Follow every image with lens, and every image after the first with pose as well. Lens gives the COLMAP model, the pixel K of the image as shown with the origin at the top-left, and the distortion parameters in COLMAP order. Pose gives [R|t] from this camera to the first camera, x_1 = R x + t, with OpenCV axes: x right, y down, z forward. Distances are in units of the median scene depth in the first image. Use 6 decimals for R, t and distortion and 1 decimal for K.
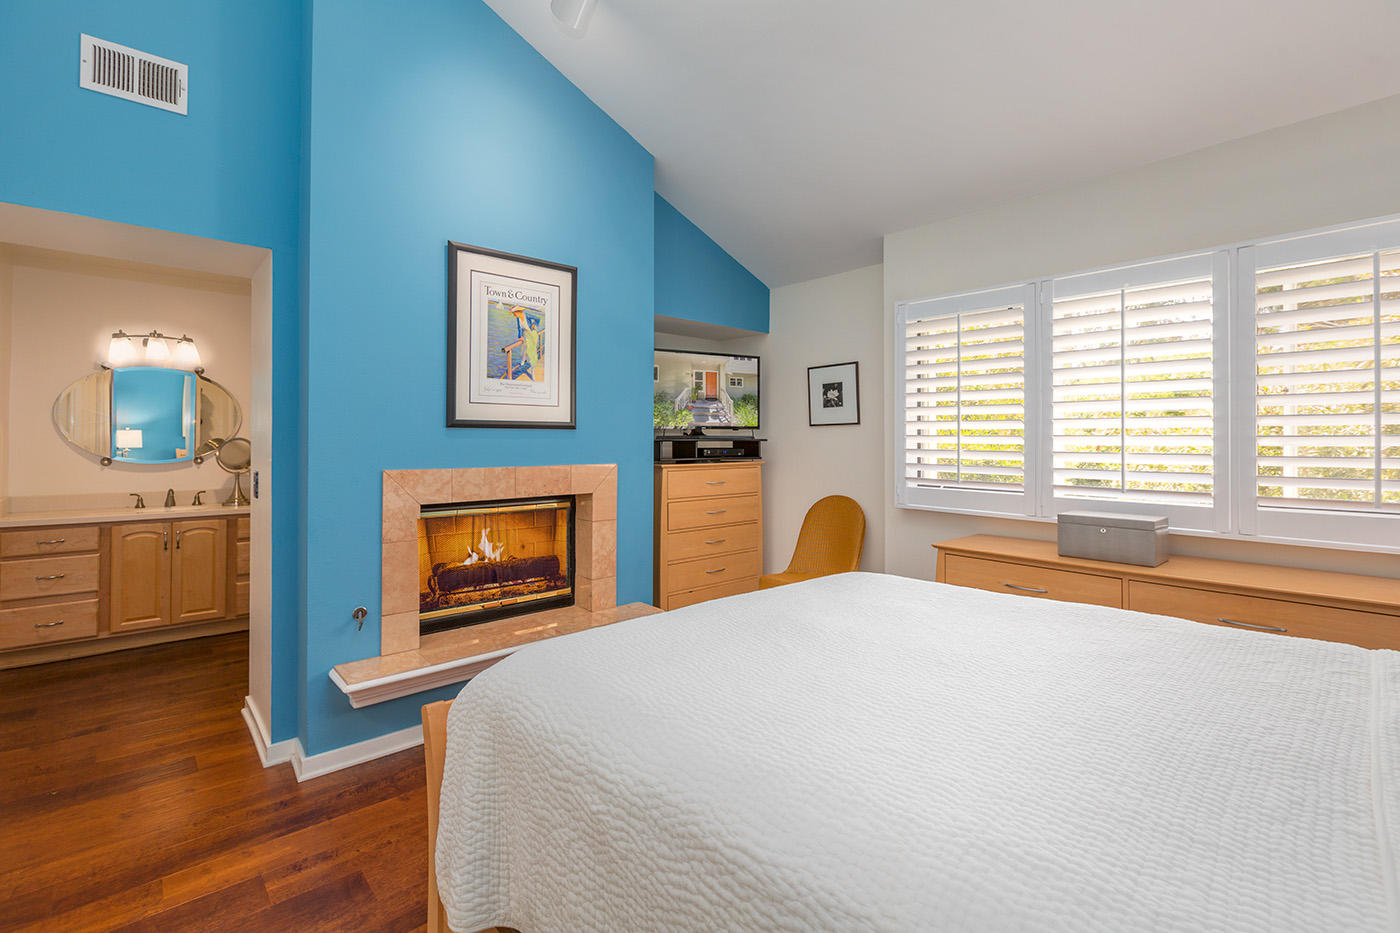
lens RADIAL K [[630.1, 0, 702.1], [0, 630.1, 438.0], [0, 0, 1]] dist [-0.001263, -0.000100]
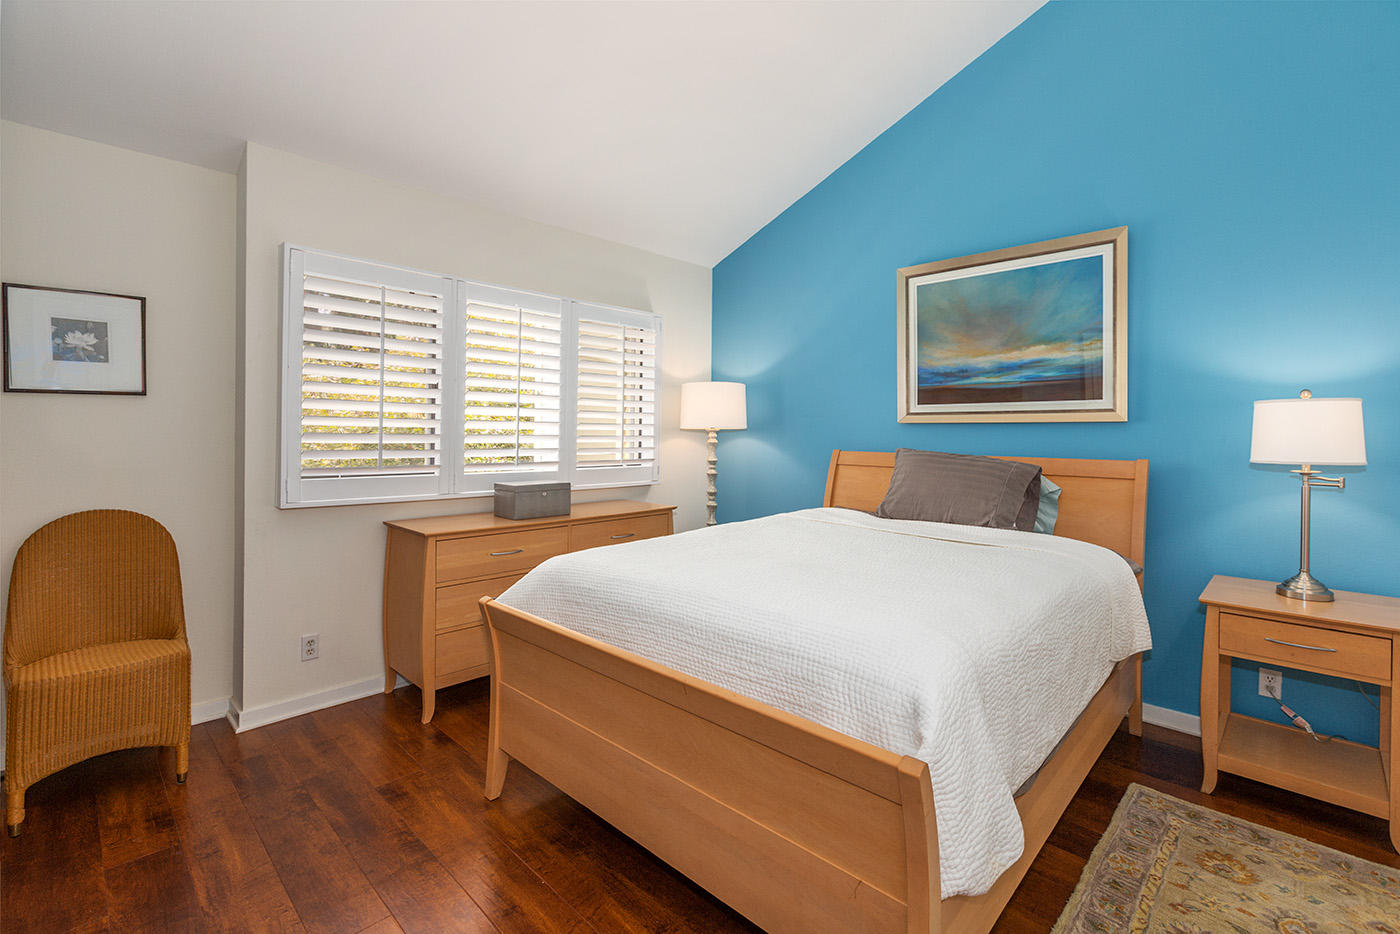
lens RADIAL K [[630.1, 0, 702.1], [0, 630.1, 438.5], [0, 0, 1]] dist [-0.001263, -0.000100]
pose [[-0.065054, -0.017173, 0.997734, -0.595447], [-0.020875, 0.999657, 0.015845, 0.002678], [-0.997663, -0.019797, -0.065391, 0.643447]]
